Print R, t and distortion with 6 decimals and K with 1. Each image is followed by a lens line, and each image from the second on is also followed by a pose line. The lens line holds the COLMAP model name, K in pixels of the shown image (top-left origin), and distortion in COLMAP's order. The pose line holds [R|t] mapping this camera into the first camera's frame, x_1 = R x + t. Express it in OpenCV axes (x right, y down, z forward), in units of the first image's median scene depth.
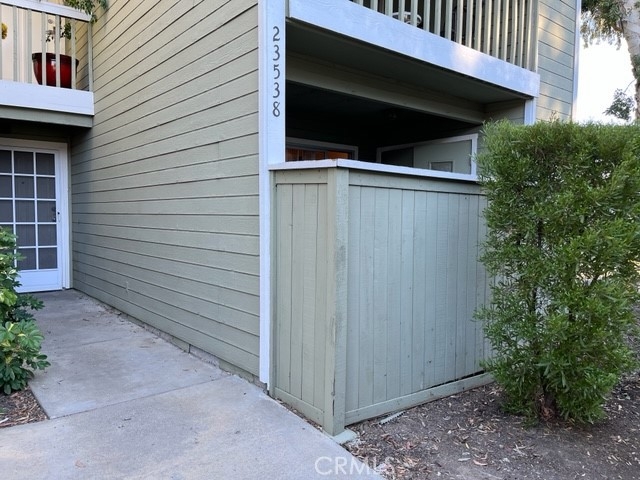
lens RADIAL K [[489.1, 0, 320.0], [0, 489.1, 240.0], [0, 0, 1]] dist [0.086925, -0.098157]
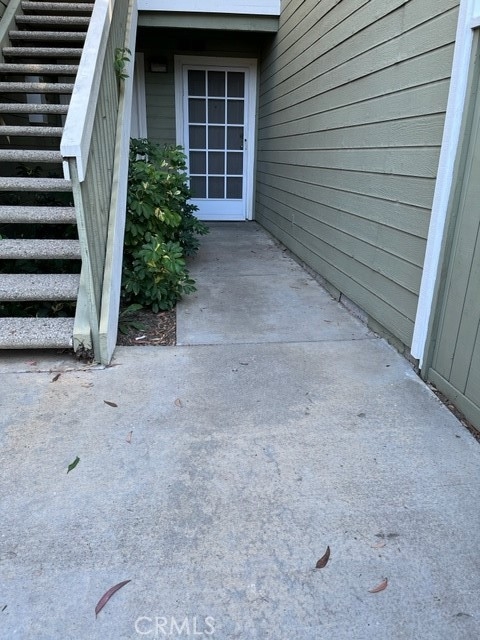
lens RADIAL K [[489.1, 0, 240.0], [0, 489.1, 320.0], [0, 0, 1]] dist [0.086925, -0.098157]
pose [[0.848483, 0.176422, -0.498950, 0.018904], [-0.038938, 0.961055, 0.273601, 0.039128], [0.527788, -0.212718, 0.822309, 0.237880]]
